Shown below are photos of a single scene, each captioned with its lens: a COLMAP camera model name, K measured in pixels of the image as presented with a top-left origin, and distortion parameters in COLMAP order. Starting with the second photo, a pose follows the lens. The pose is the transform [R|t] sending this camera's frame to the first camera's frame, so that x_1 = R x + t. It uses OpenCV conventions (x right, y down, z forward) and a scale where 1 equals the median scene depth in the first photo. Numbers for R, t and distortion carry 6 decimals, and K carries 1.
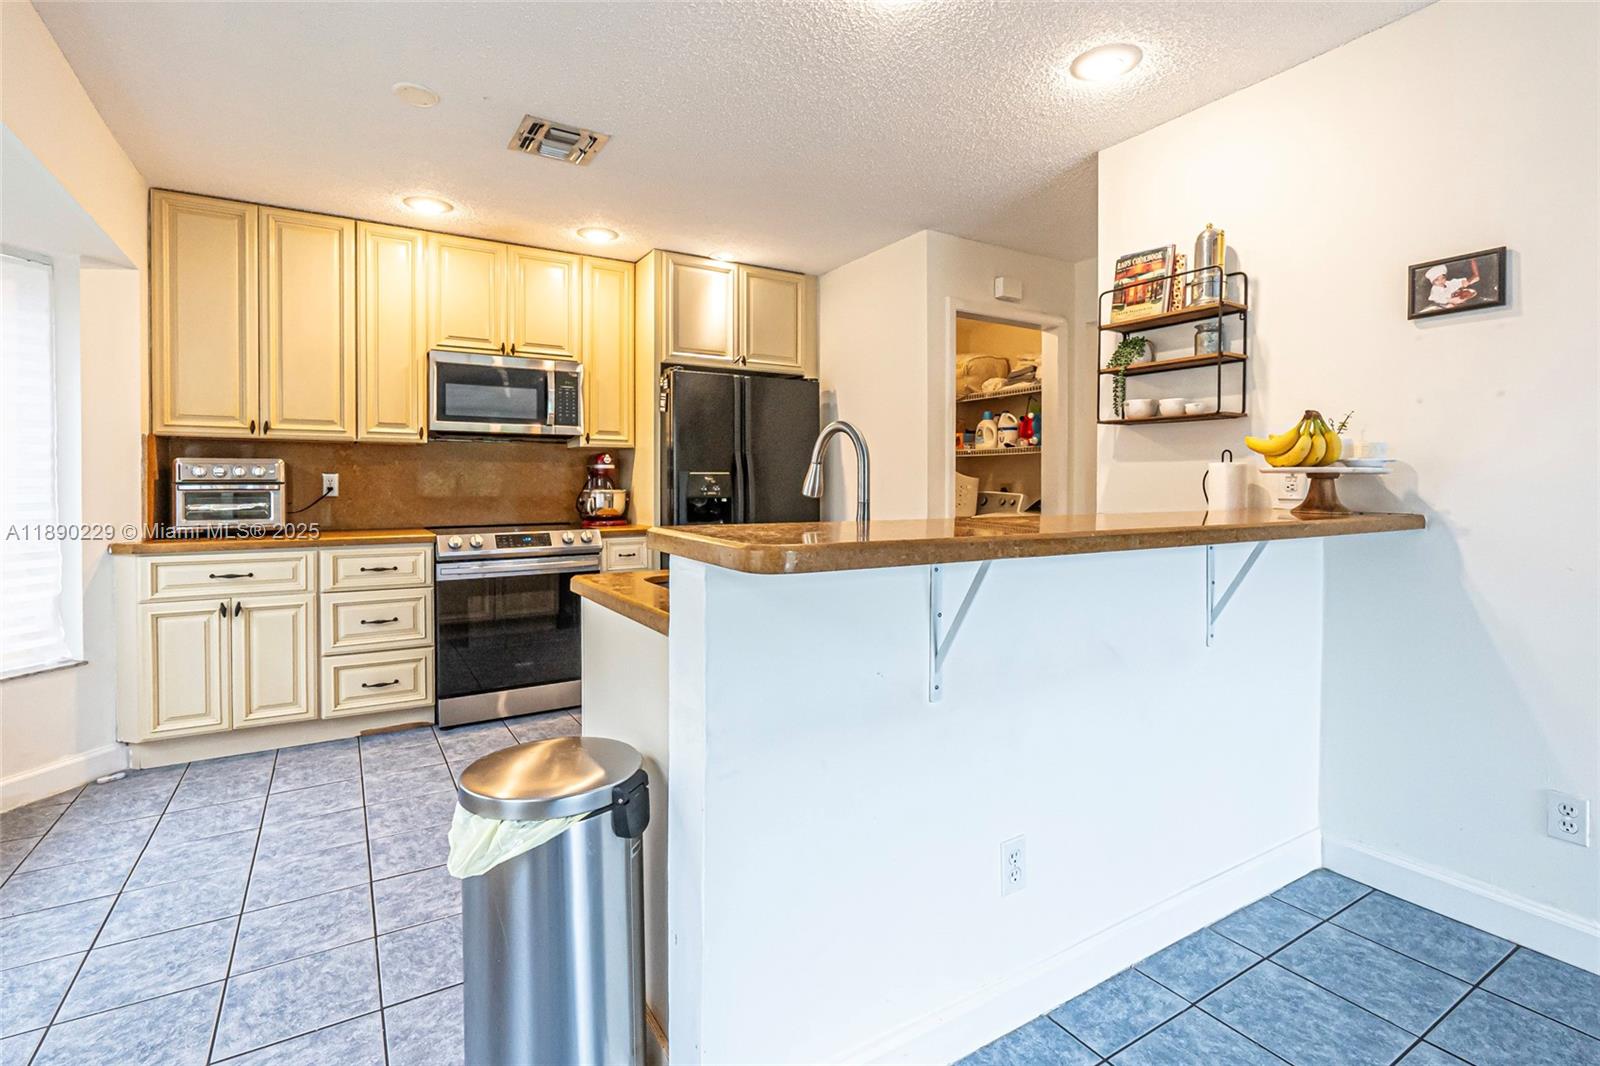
lens RADIAL K [[743.6, 0, 800.8], [0, 743.6, 502.6], [0, 0, 1]] dist [-0.027833, 0.000300]
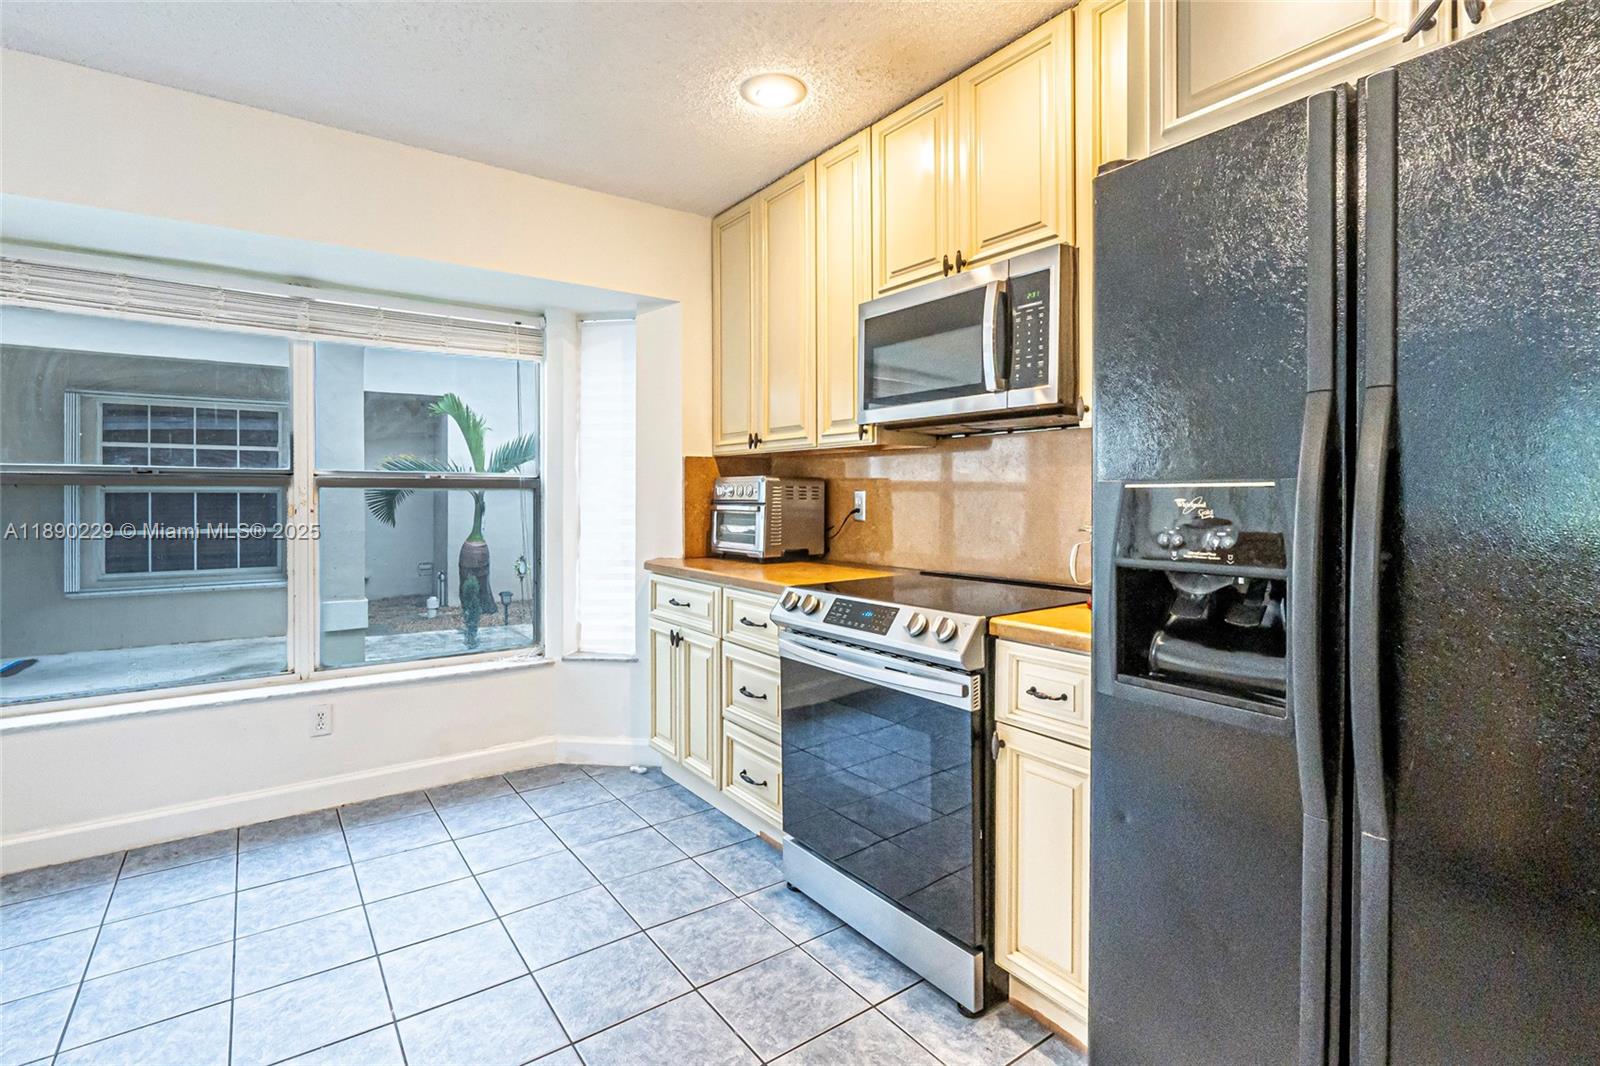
lens RADIAL K [[743.6, 0, 800.8], [0, 743.6, 502.6], [0, 0, 1]] dist [-0.027833, 0.000300]
pose [[0.092464, 0.008539, -0.995679, 0.168127], [-0.022417, 0.999728, 0.006492, -0.034987], [0.995464, 0.021720, 0.092630, 0.972625]]
